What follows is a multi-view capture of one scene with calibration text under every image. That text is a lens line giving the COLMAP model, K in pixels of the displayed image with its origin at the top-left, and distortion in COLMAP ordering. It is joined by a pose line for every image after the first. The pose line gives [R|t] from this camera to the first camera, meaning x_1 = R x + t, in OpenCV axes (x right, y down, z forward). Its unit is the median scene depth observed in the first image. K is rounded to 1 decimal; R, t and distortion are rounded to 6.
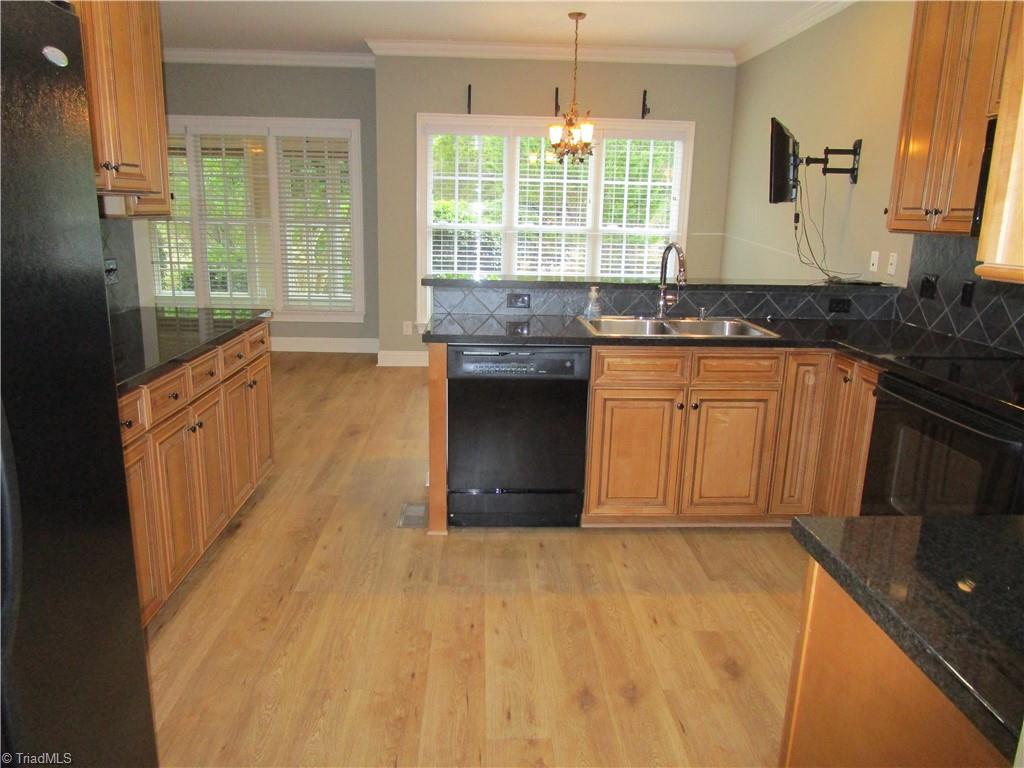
lens RADIAL K [[736.5, 0, 514.5], [0, 736.5, 381.2], [0, 0, 1]] dist [-0.014962, 0.005080]
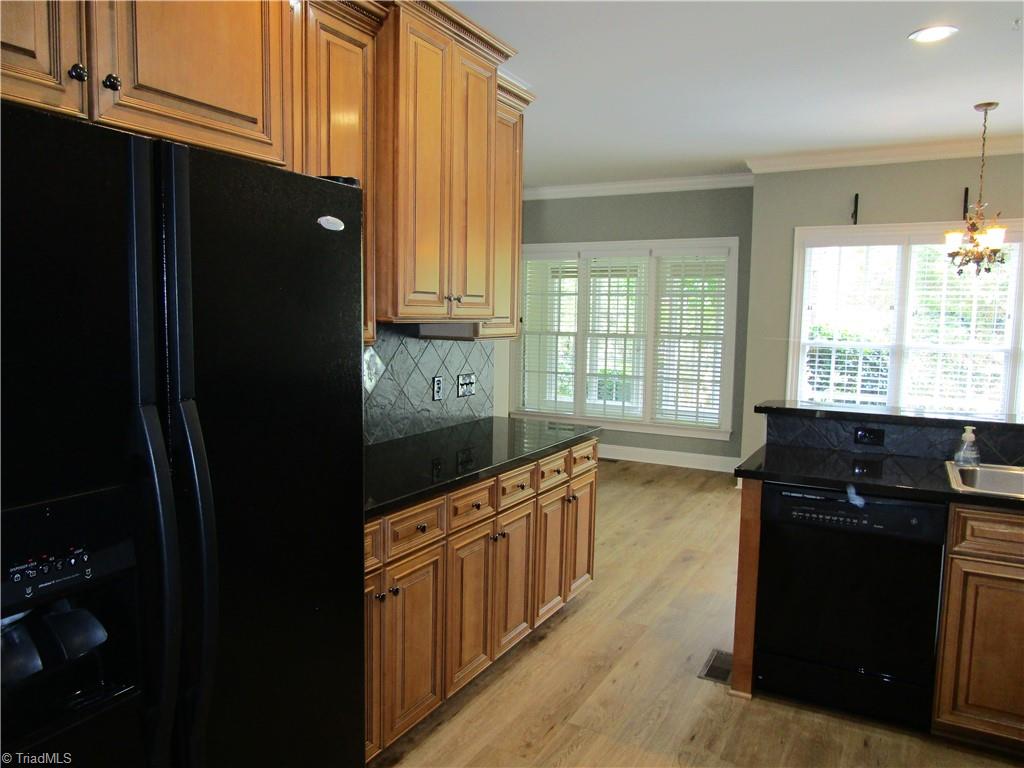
lens RADIAL K [[736.5, 0, 512.2], [0, 736.5, 387.1], [0, 0, 1]] dist [-0.014962, 0.005080]
pose [[0.853924, 0.040403, -0.518827, 0.093332], [-0.111329, 0.988083, -0.106287, -0.029902], [0.508350, 0.148522, 0.848246, 0.060008]]
